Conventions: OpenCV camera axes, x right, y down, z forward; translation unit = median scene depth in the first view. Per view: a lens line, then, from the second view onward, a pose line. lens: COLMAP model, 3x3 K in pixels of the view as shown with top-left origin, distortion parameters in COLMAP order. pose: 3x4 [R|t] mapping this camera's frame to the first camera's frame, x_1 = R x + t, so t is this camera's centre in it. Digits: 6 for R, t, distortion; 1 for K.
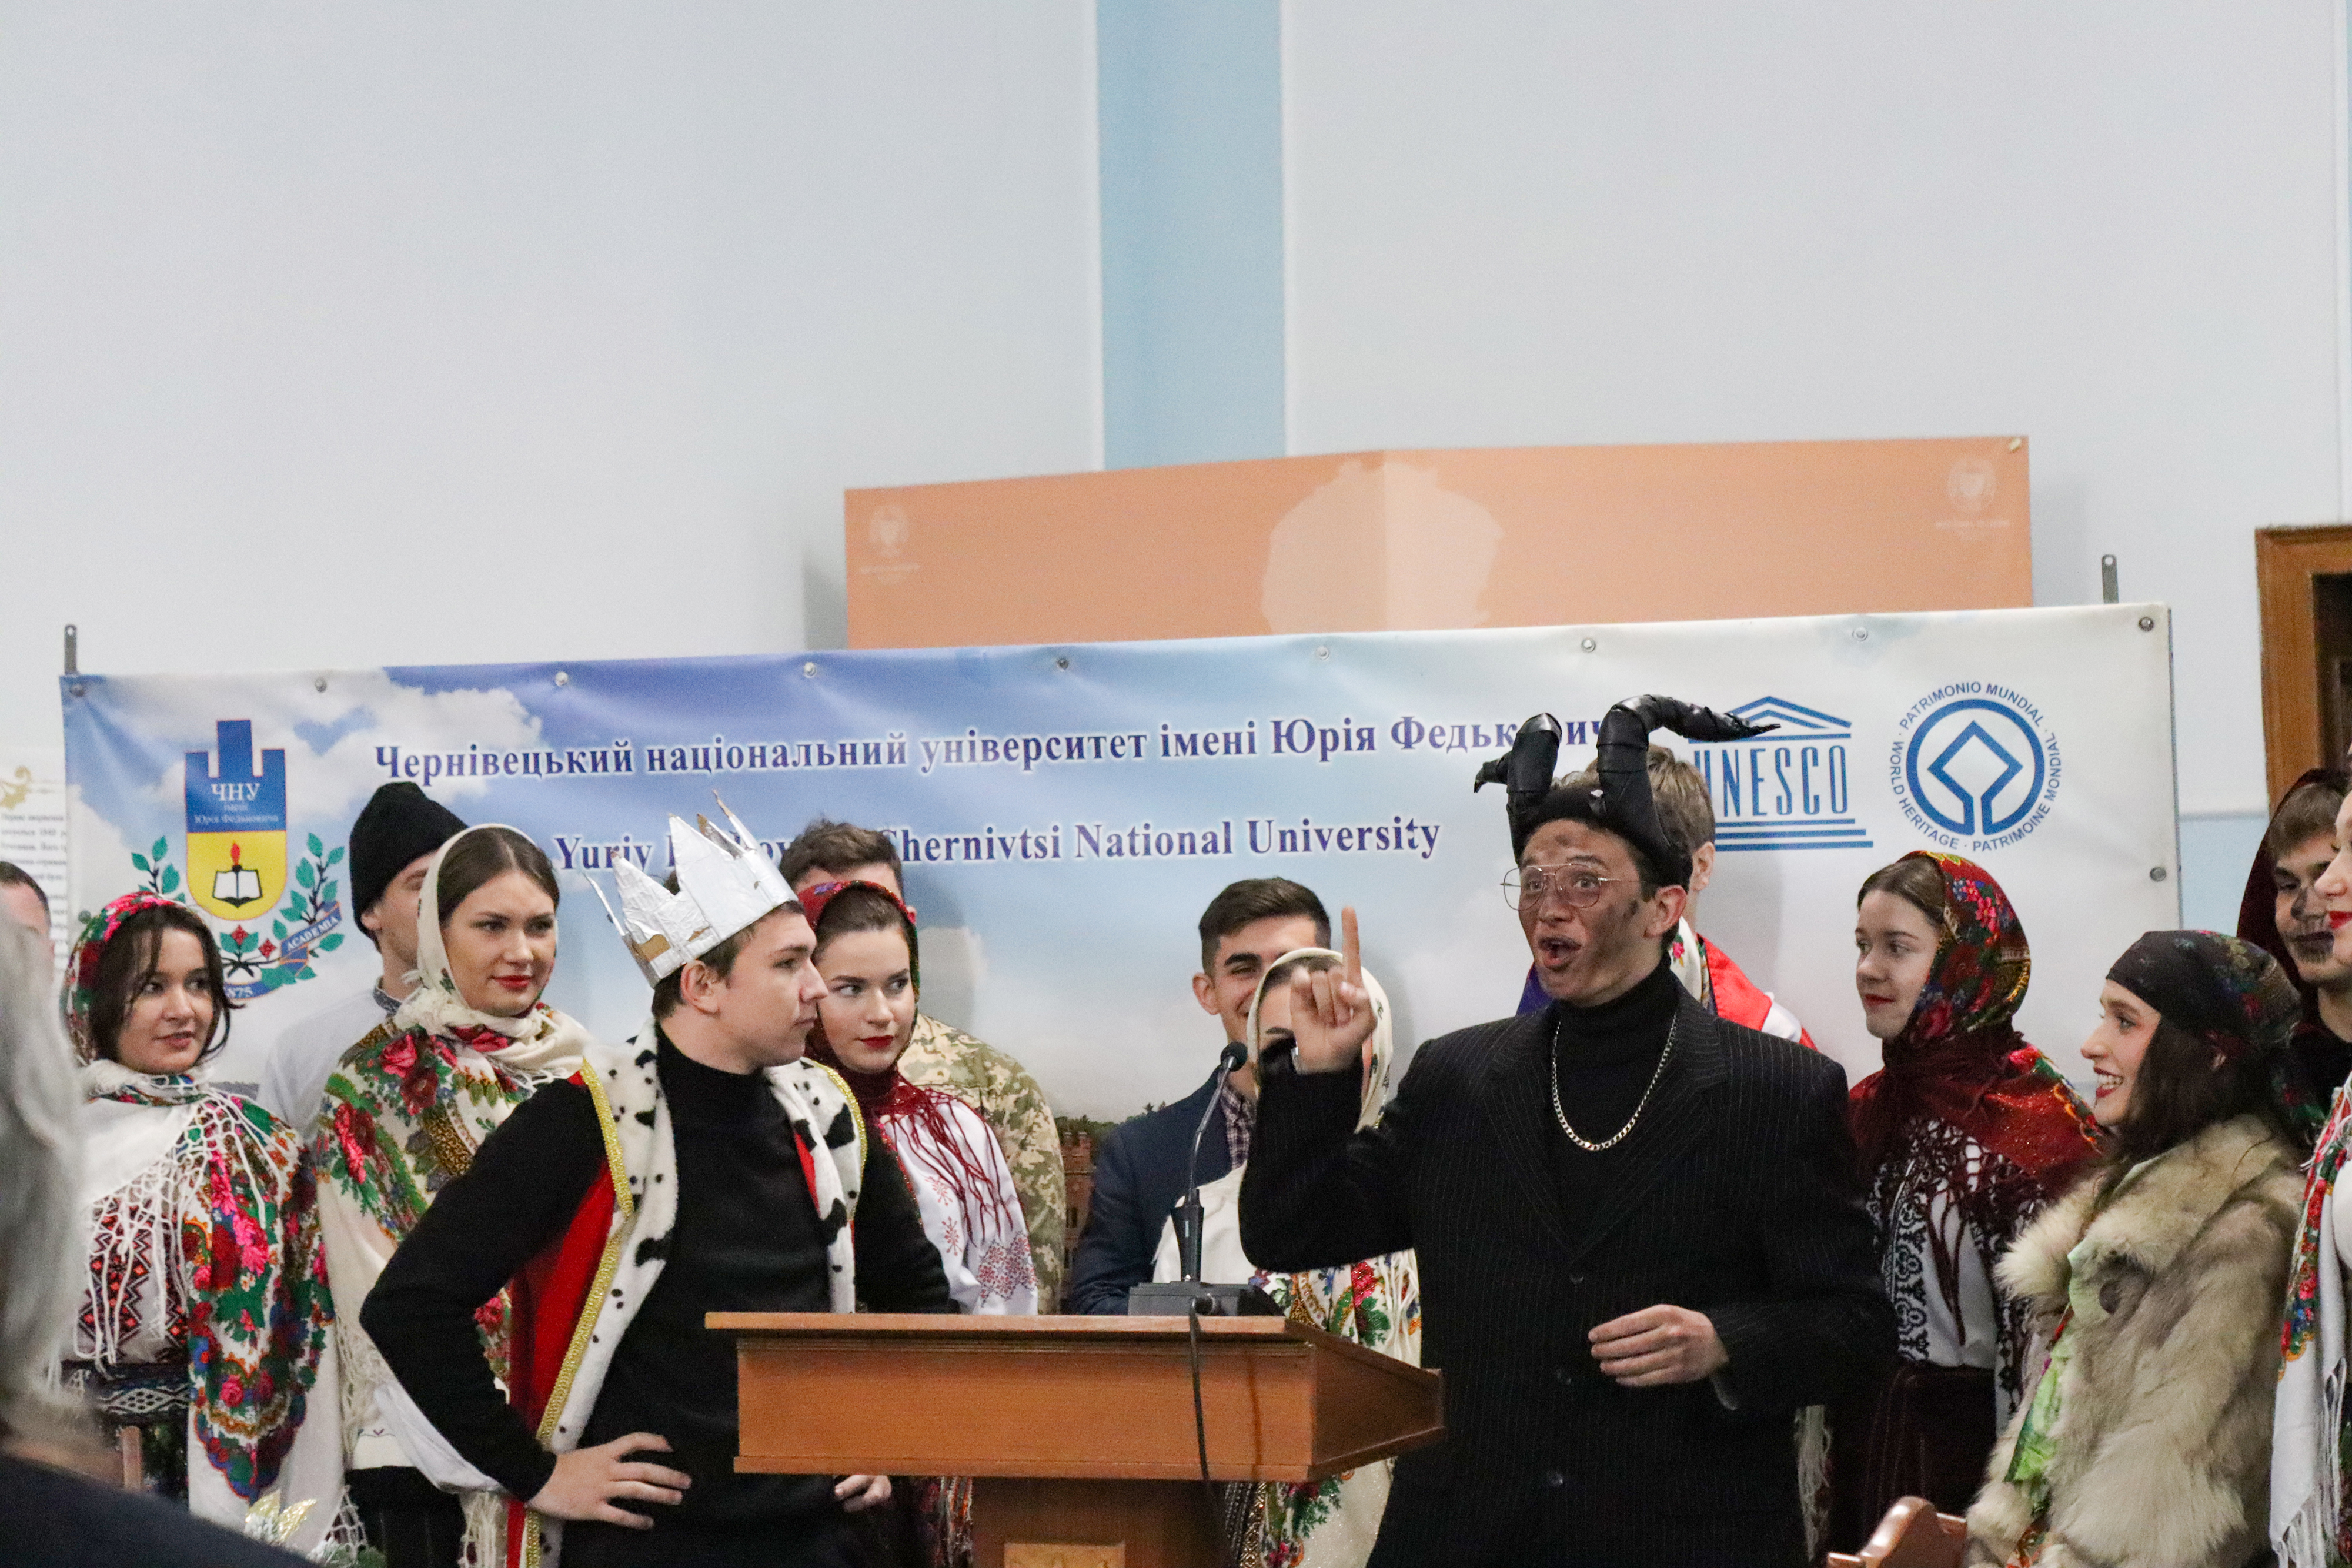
lens RADIAL K [[5604.1, 0, 1176.0], [0, 5604.1, 784.0], [0, 0, 1]] dist [0.072214, 0.272099]
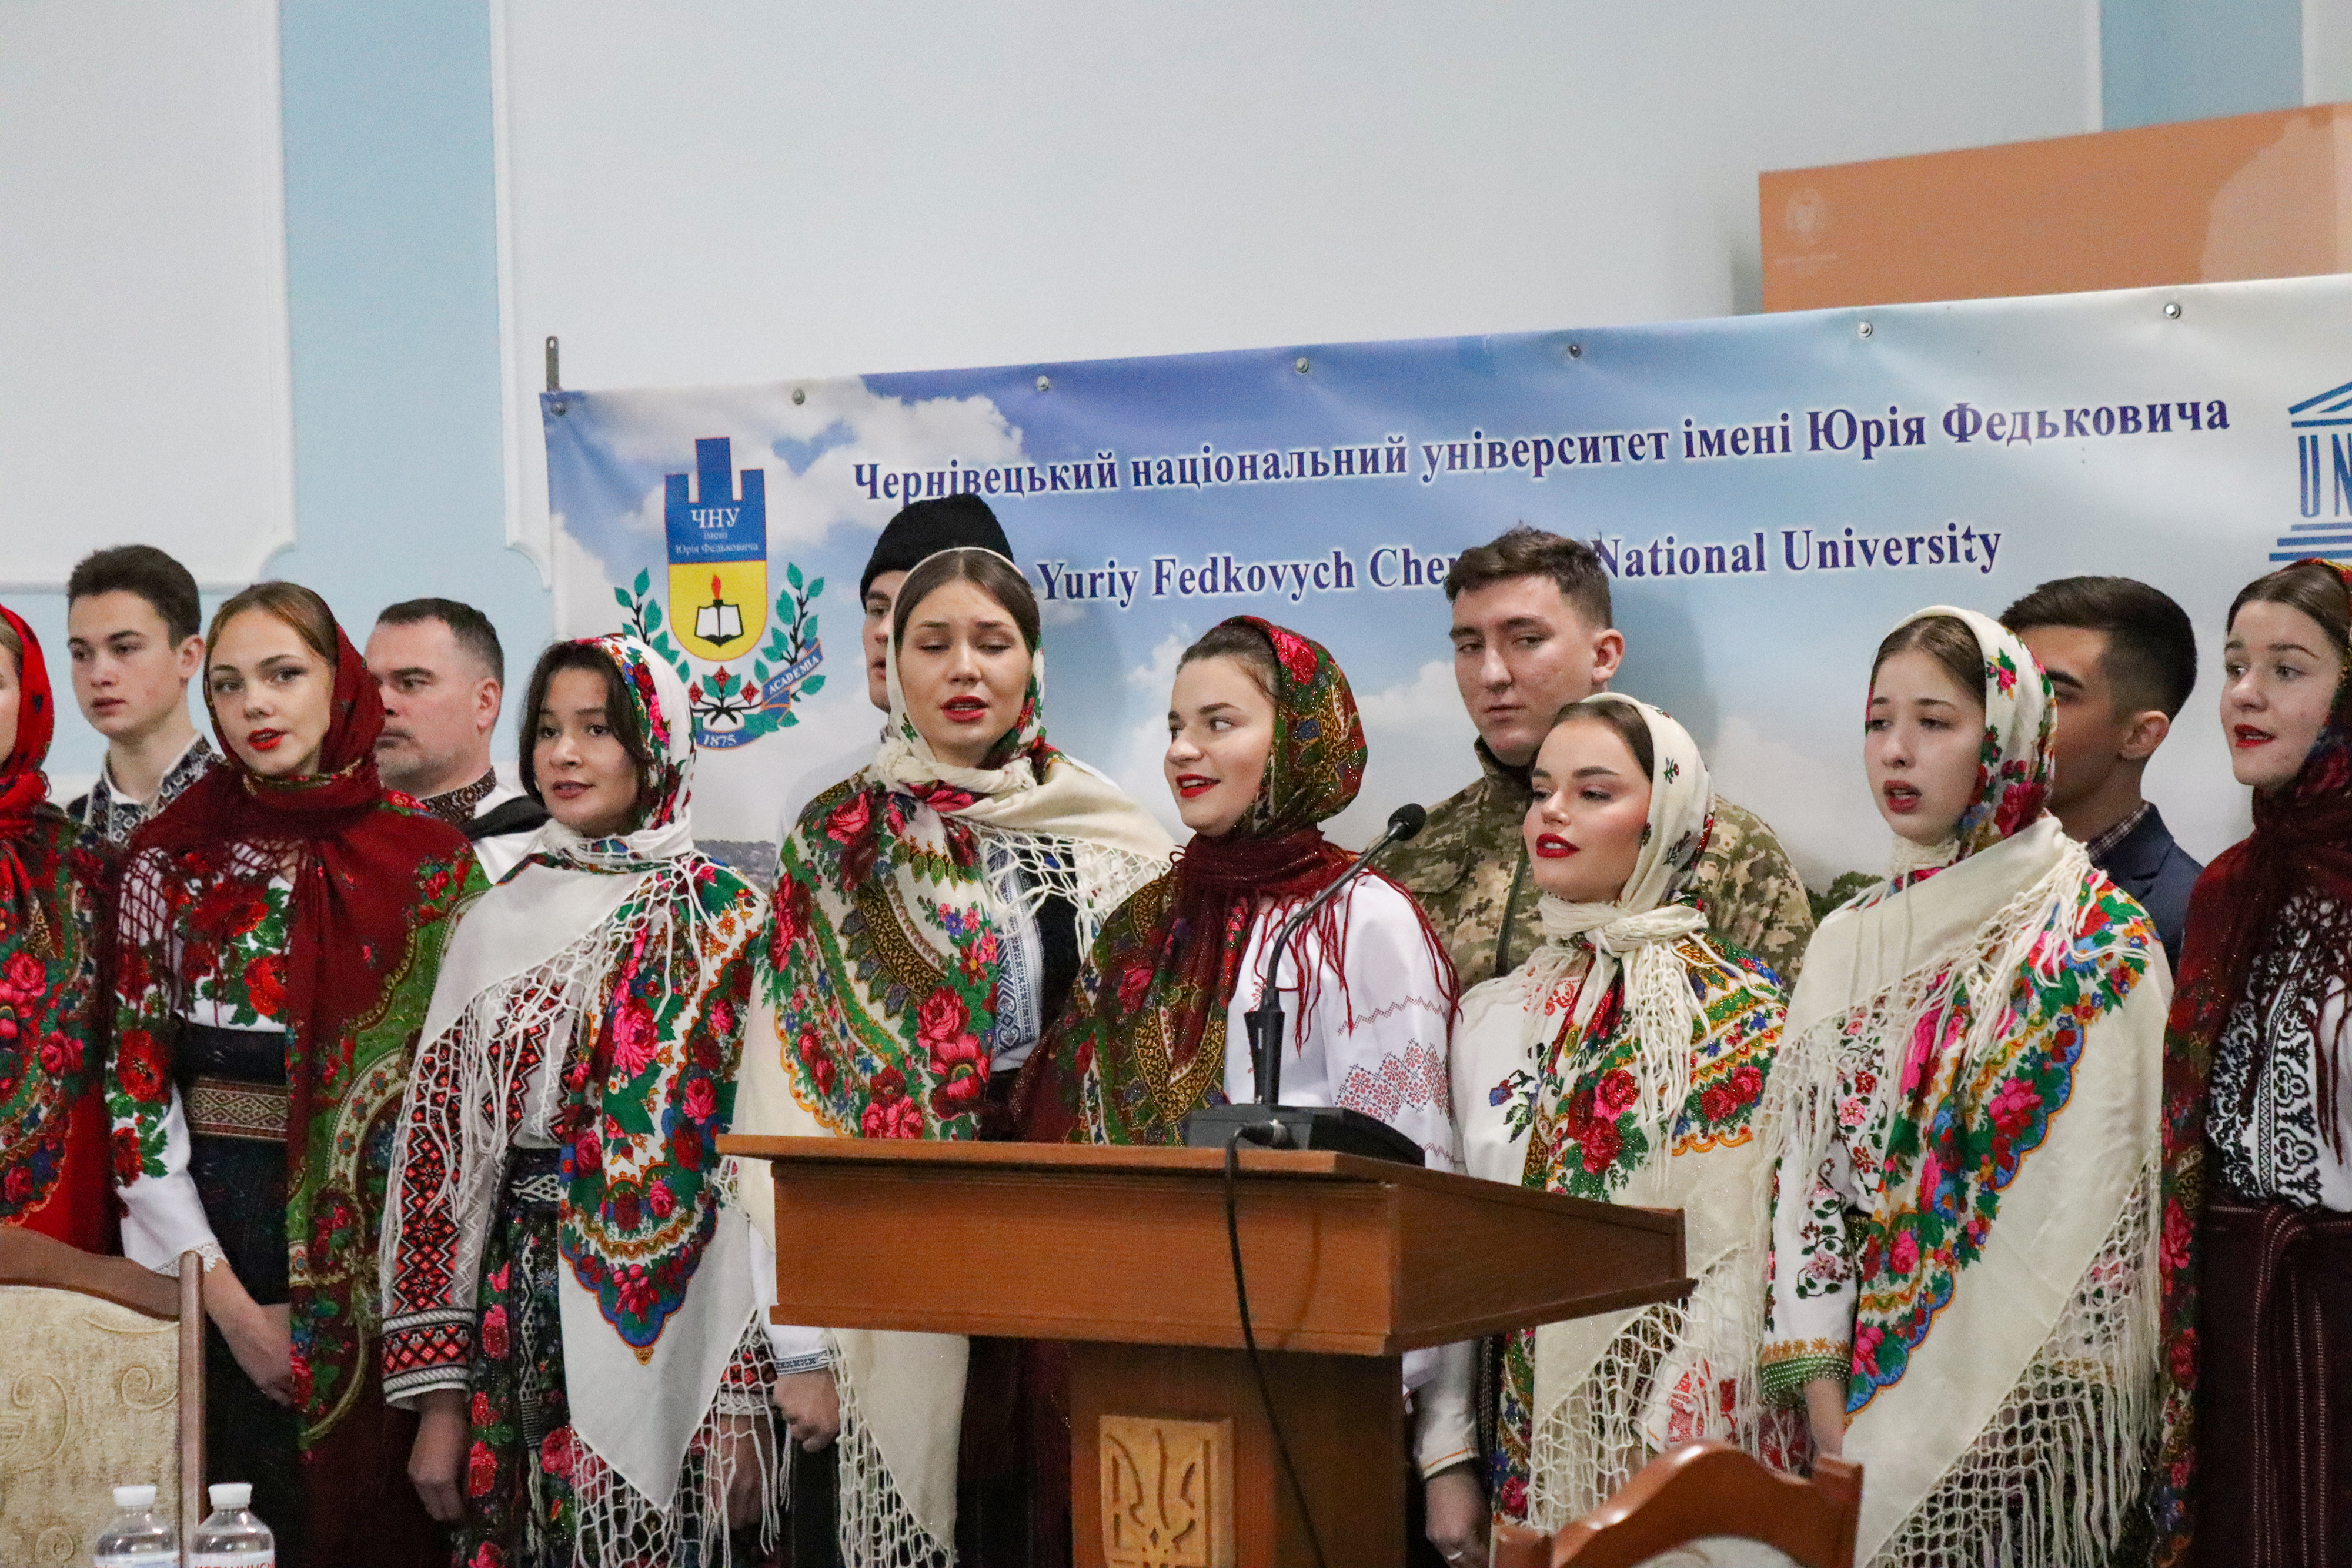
lens RADIAL K [[5604.1, 0, 1176.0], [0, 5604.1, 784.0], [0, 0, 1]] dist [0.072214, 0.272099]
pose [[0.964802, -0.004676, -0.262937, 0.144143], [0.017611, 0.998746, 0.046858, 0.003269], [0.262388, -0.049839, 0.963674, 0.158039]]
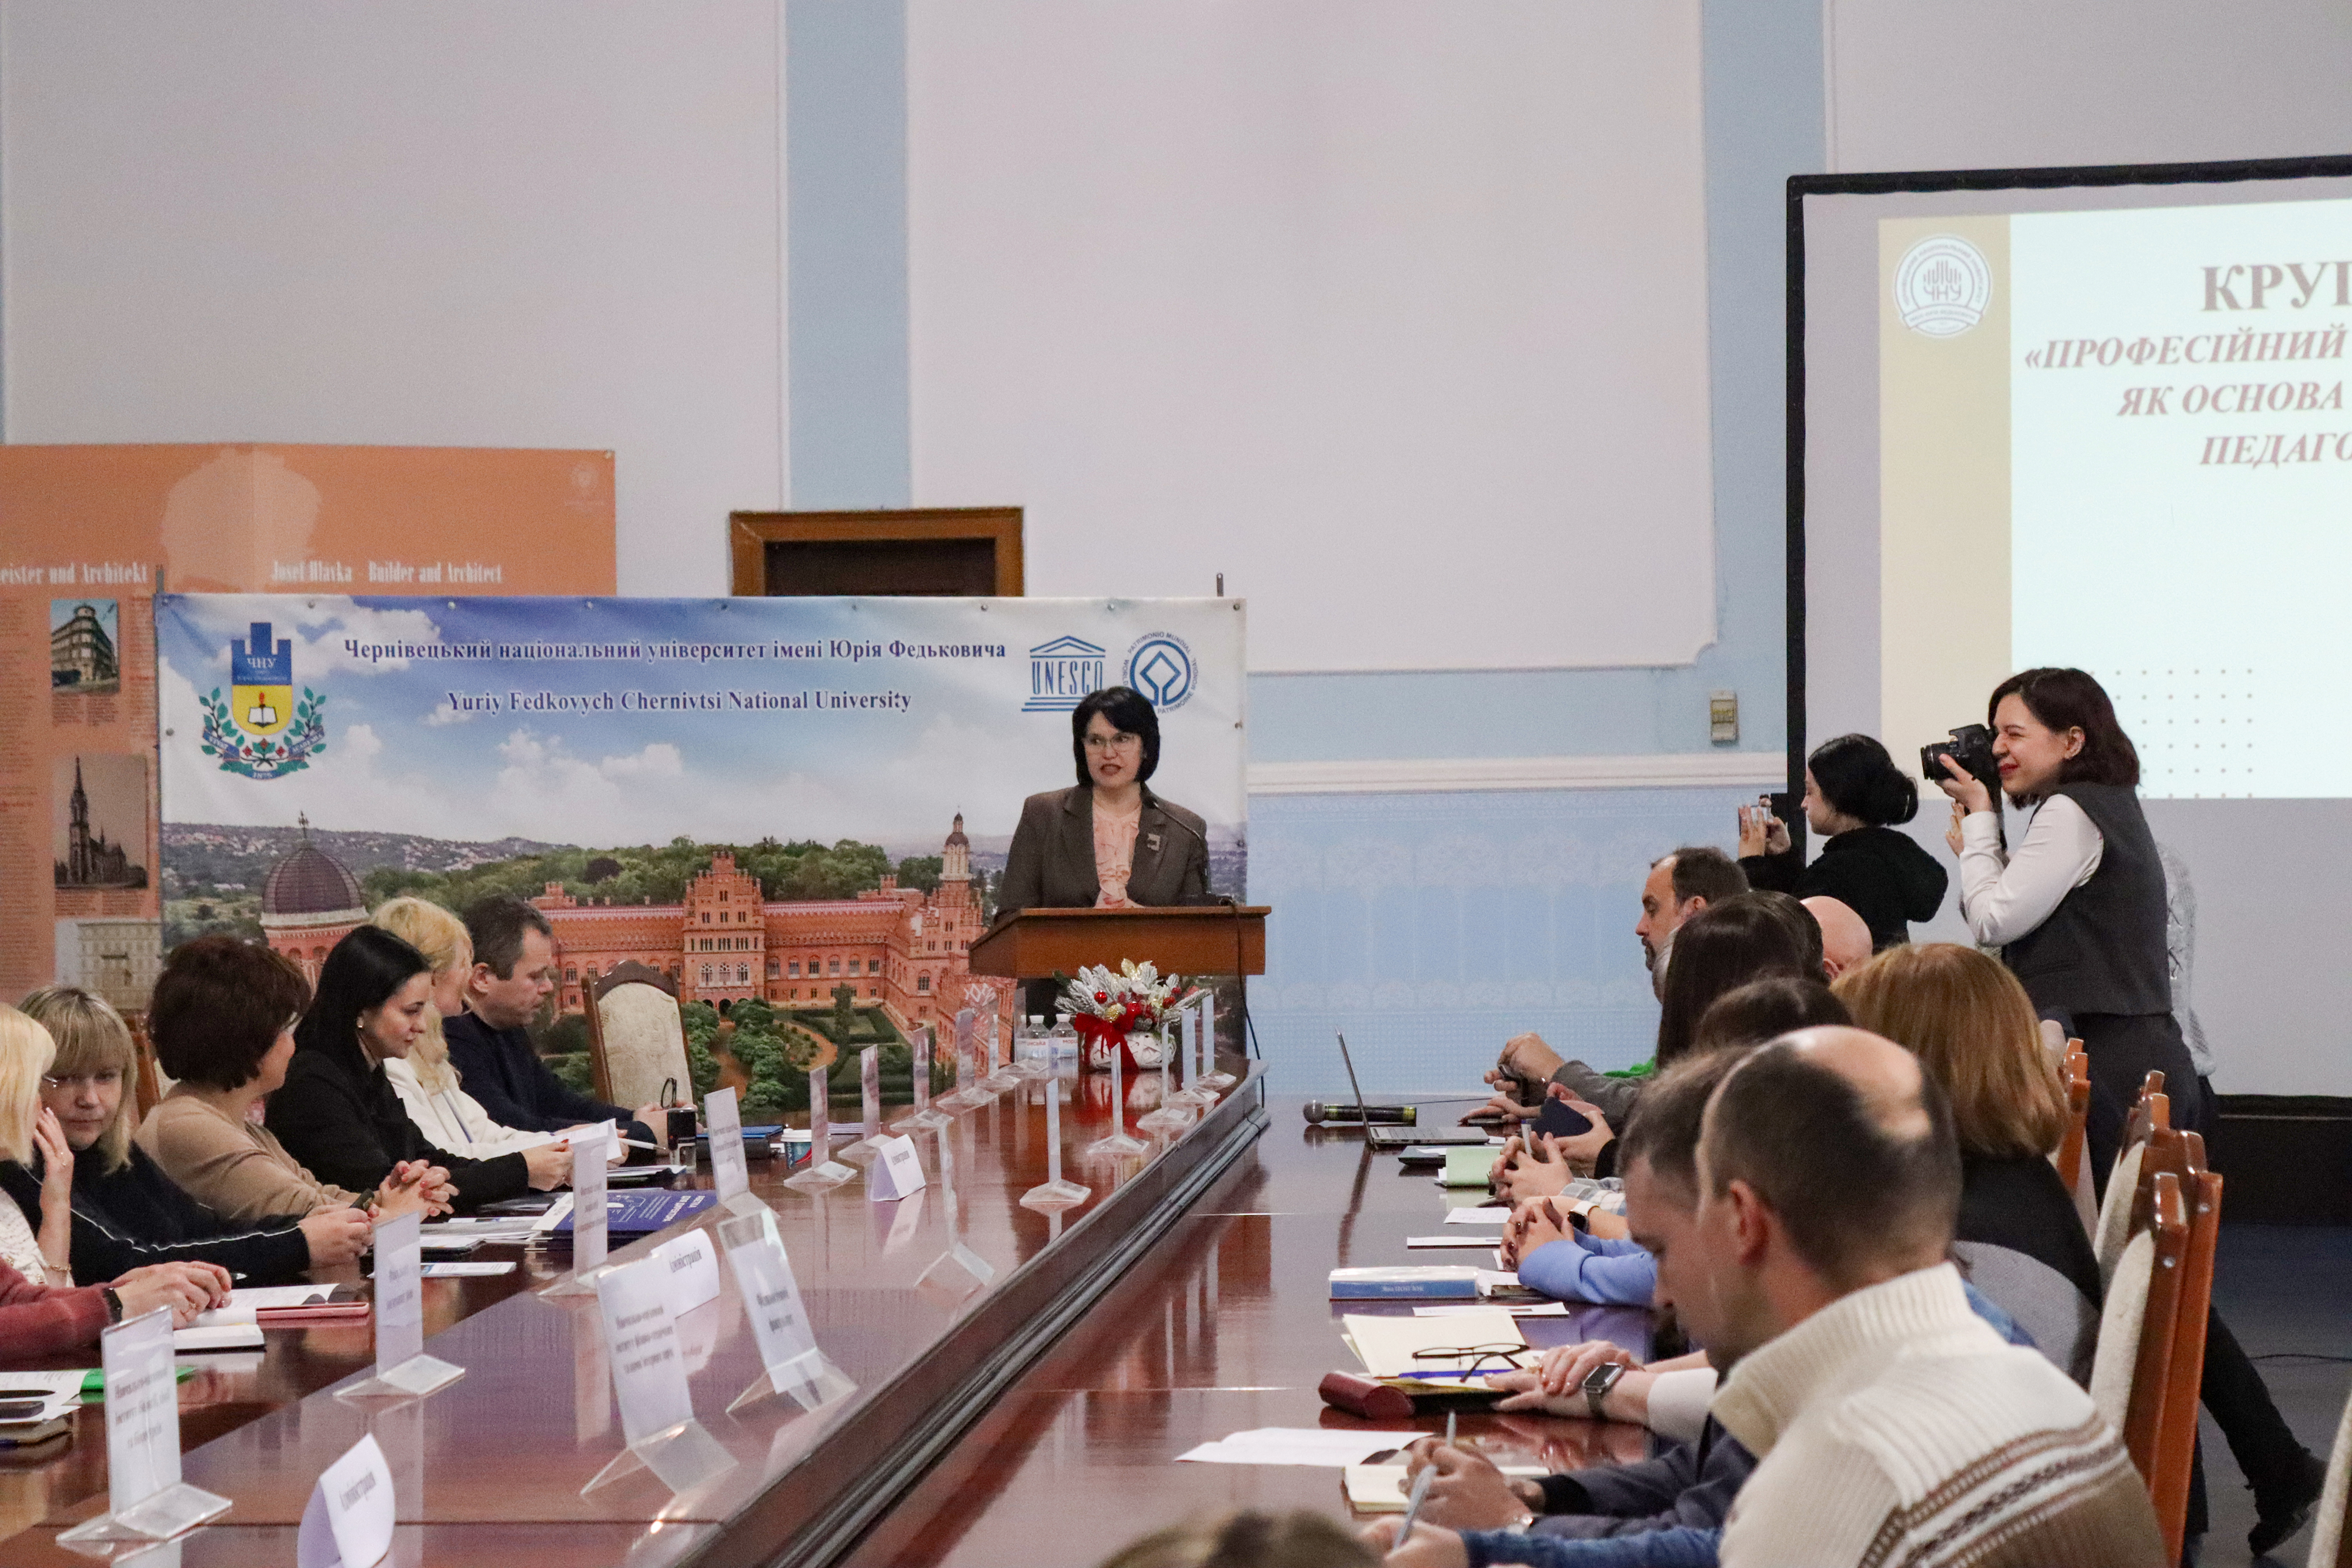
lens RADIAL K [[5604.1, 0, 1176.0], [0, 5604.1, 784.0], [0, 0, 1]] dist [0.072214, 0.272099]
pose [[0.776077, 0.006712, 0.630602, -1.099164], [-0.026790, 0.999392, 0.022332, -0.007980], [-0.630069, -0.034225, 0.775785, -0.580193]]
